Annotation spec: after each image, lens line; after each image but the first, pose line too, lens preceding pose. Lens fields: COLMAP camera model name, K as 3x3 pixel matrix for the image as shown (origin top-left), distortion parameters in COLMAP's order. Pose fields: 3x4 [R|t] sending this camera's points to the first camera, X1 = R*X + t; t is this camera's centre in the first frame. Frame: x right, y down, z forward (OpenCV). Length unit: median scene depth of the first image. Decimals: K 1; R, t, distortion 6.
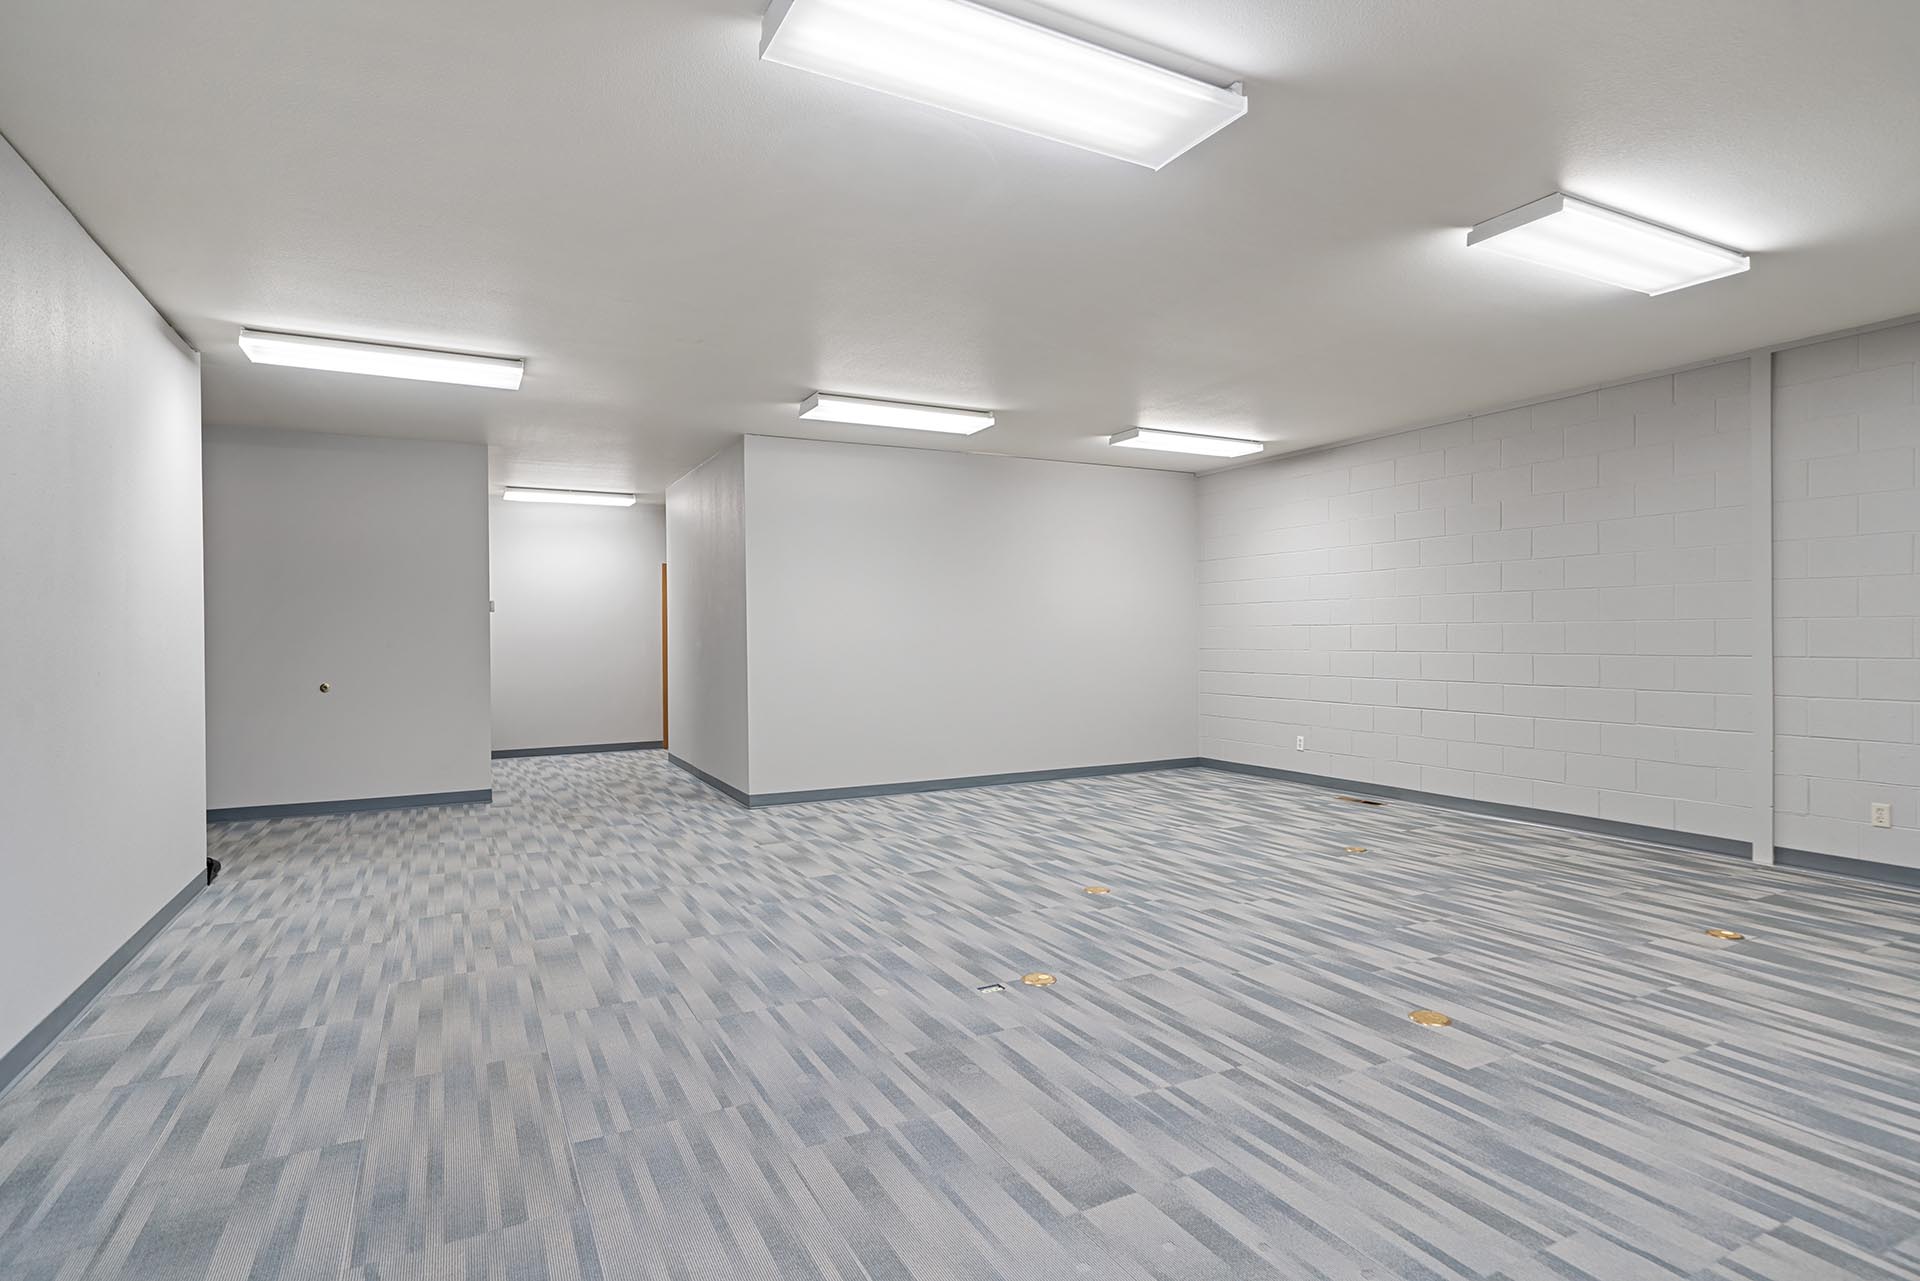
lens RADIAL K [[1044.2, 0, 953.7], [0, 1044.2, 649.0], [0, 0, 1]] dist [0.000993, -0.002555]
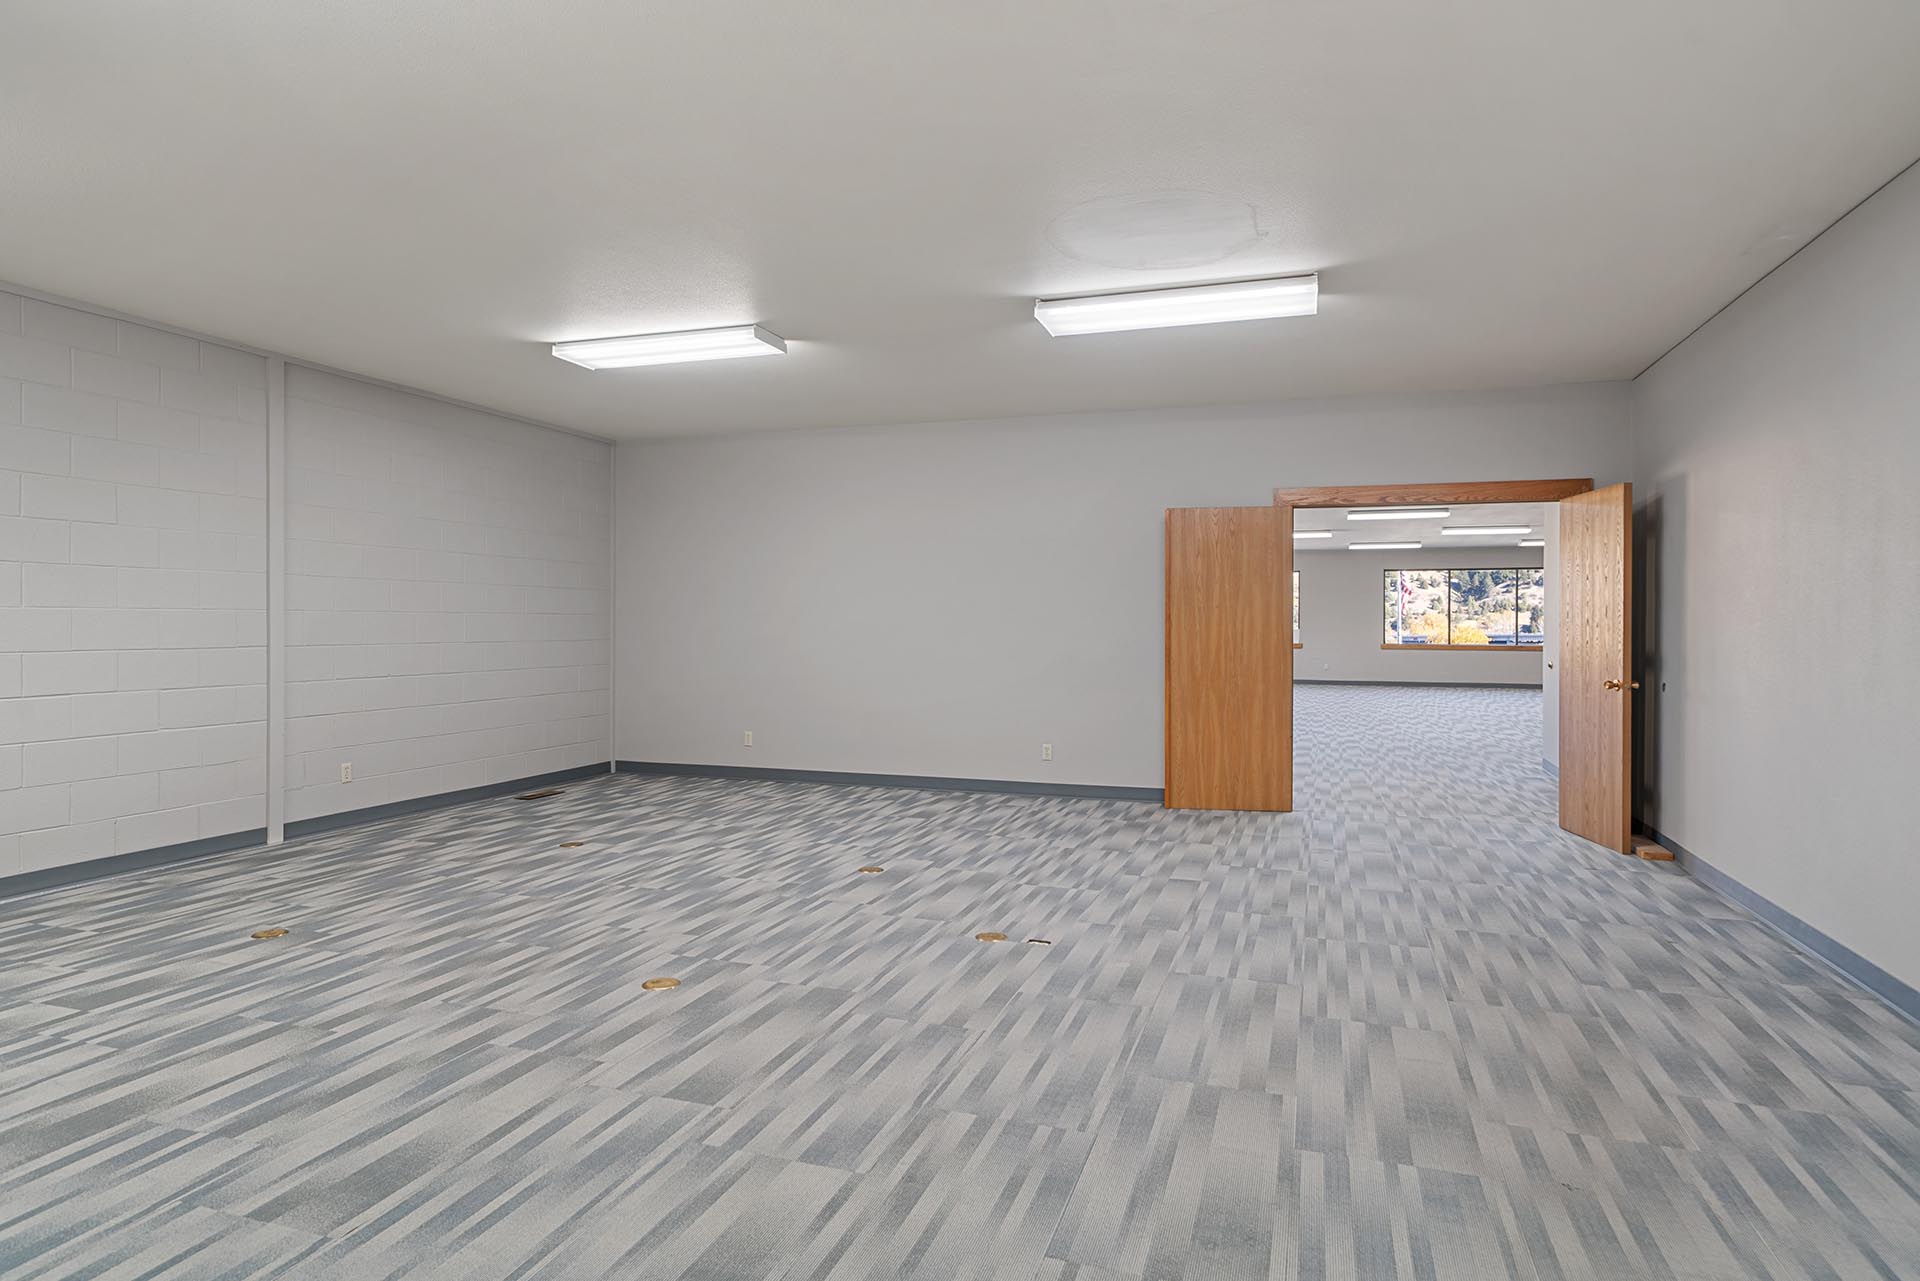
lens RADIAL K [[1052.6, 0, 1006.2], [0, 1052.6, 627.9], [0, 0, 1]] dist [0.006435, -0.000612]
pose [[-0.728833, 0.003369, 0.684684, -0.664046], [0.012223, 0.999893, 0.008091, -0.014543], [-0.684583, 0.014266, -0.728796, 1.736206]]
